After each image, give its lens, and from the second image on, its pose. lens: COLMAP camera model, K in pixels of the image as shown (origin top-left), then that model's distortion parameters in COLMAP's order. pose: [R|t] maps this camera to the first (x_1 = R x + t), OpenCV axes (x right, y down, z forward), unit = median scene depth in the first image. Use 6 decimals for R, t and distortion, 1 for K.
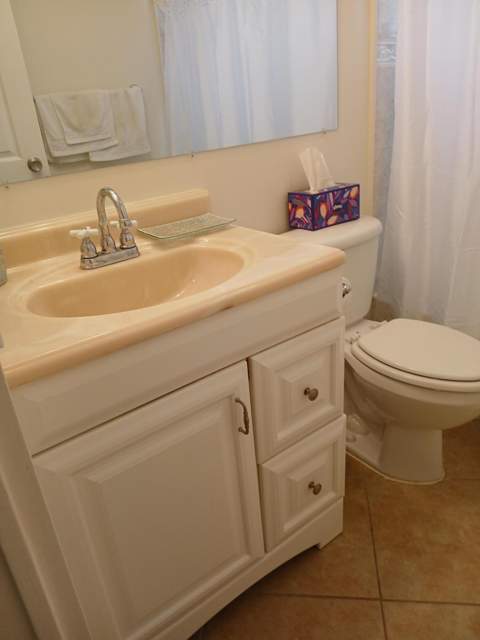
lens RADIAL K [[487.8, 0, 242.1], [0, 487.8, 328.5], [0, 0, 1]] dist [0.091323, -0.217545]
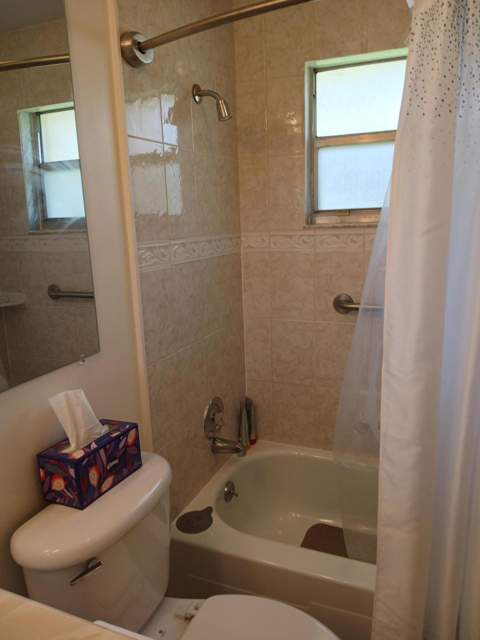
lens RADIAL K [[487.8, 0, 242.1], [0, 487.8, 328.5], [0, 0, 1]] dist [0.091323, -0.217545]
pose [[0.879859, -0.056012, 0.471922, 0.030797], [0.166187, 0.966598, -0.195116, -0.262155], [-0.445230, 0.250102, 0.859778, 0.237784]]
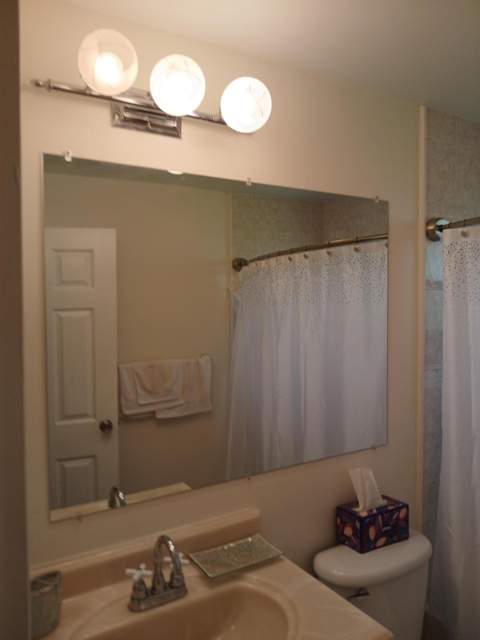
lens RADIAL K [[487.8, 0, 242.1], [0, 487.8, 328.5], [0, 0, 1]] dist [0.091323, -0.217545]
pose [[0.990461, 0.080641, -0.111734, -0.018189], [-0.117169, 0.919620, -0.374927, -0.207941], [0.072518, 0.384442, 0.920296, -0.103554]]
